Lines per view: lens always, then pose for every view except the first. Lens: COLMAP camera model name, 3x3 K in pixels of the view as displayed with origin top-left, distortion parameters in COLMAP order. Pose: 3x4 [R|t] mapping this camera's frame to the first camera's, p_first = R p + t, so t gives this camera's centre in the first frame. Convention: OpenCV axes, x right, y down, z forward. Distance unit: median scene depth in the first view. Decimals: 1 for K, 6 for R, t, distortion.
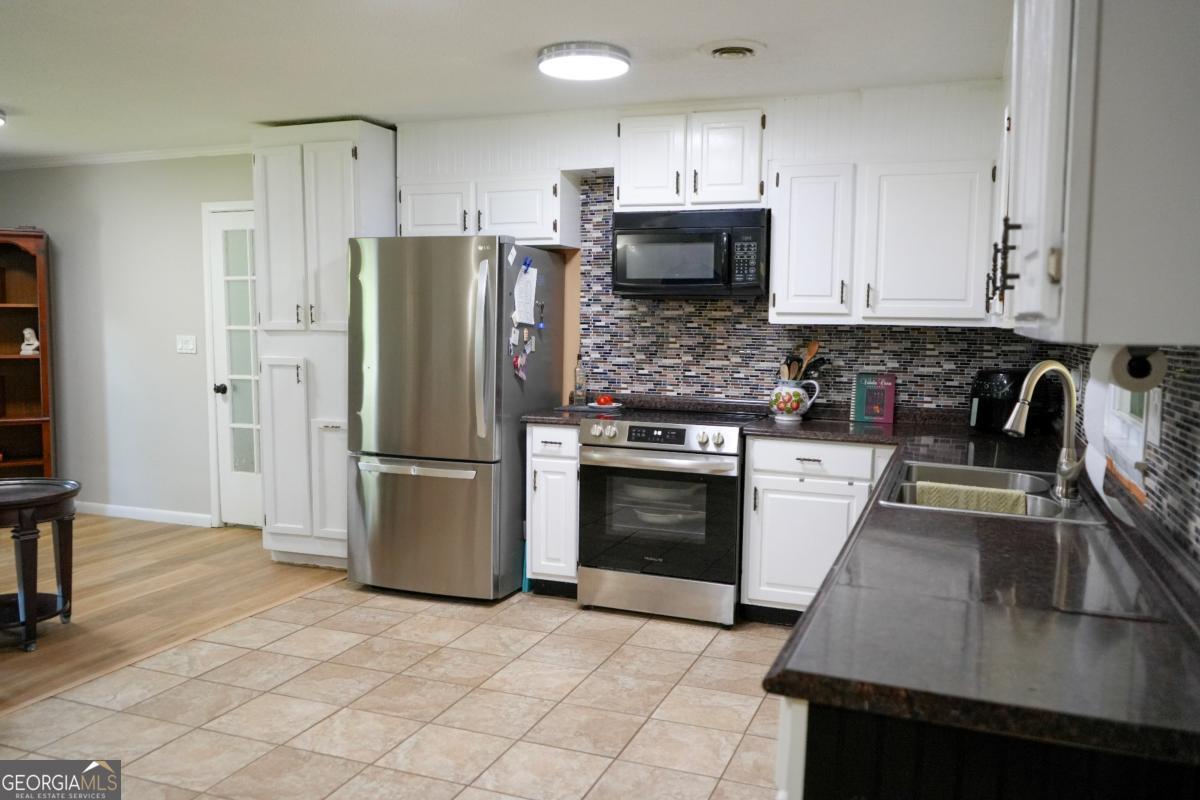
lens RADIAL K [[963.4, 0, 598.8], [0, 963.4, 402.6], [0, 0, 1]] dist [-0.017057, 0.011798]
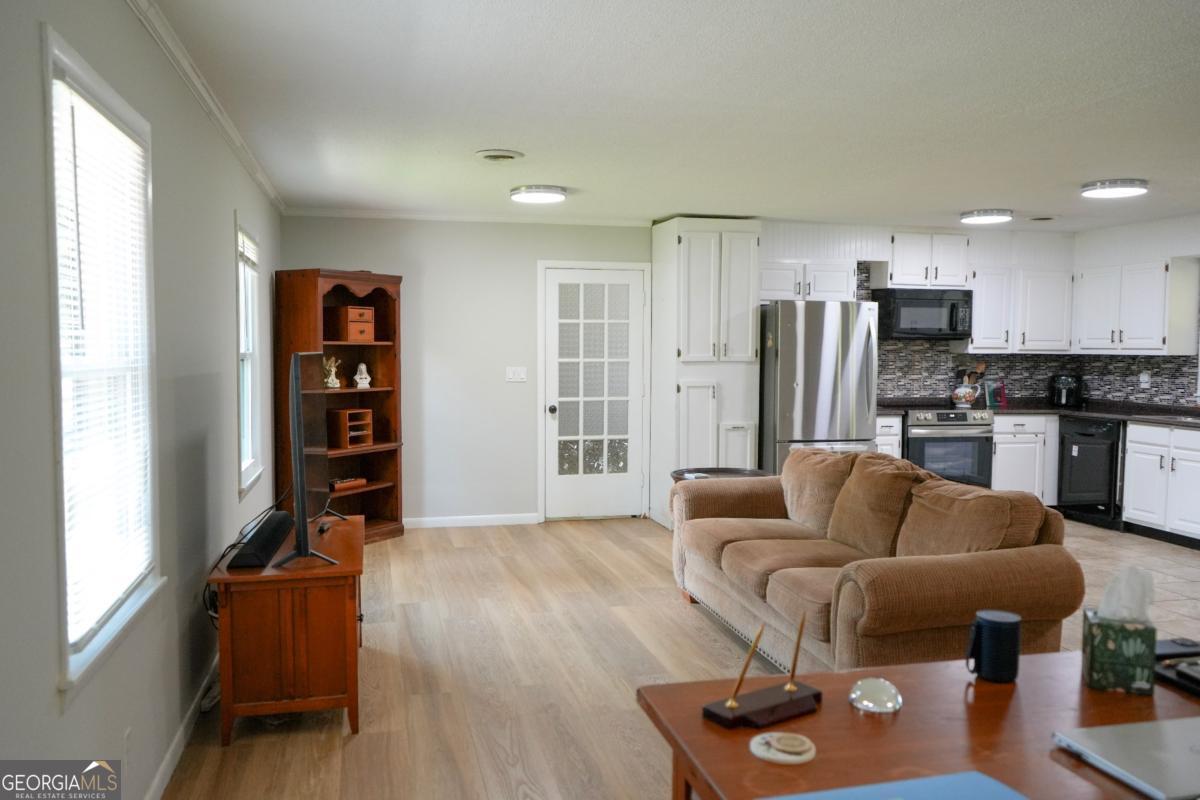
lens RADIAL K [[963.4, 0, 601.5], [0, 963.4, 400.9], [0, 0, 1]] dist [-0.017057, 0.011798]
pose [[0.820820, -0.039847, 0.569795, -1.385554], [0.054264, 0.998492, -0.008344, -0.015253], [-0.568603, 0.037768, 0.821744, -0.082645]]
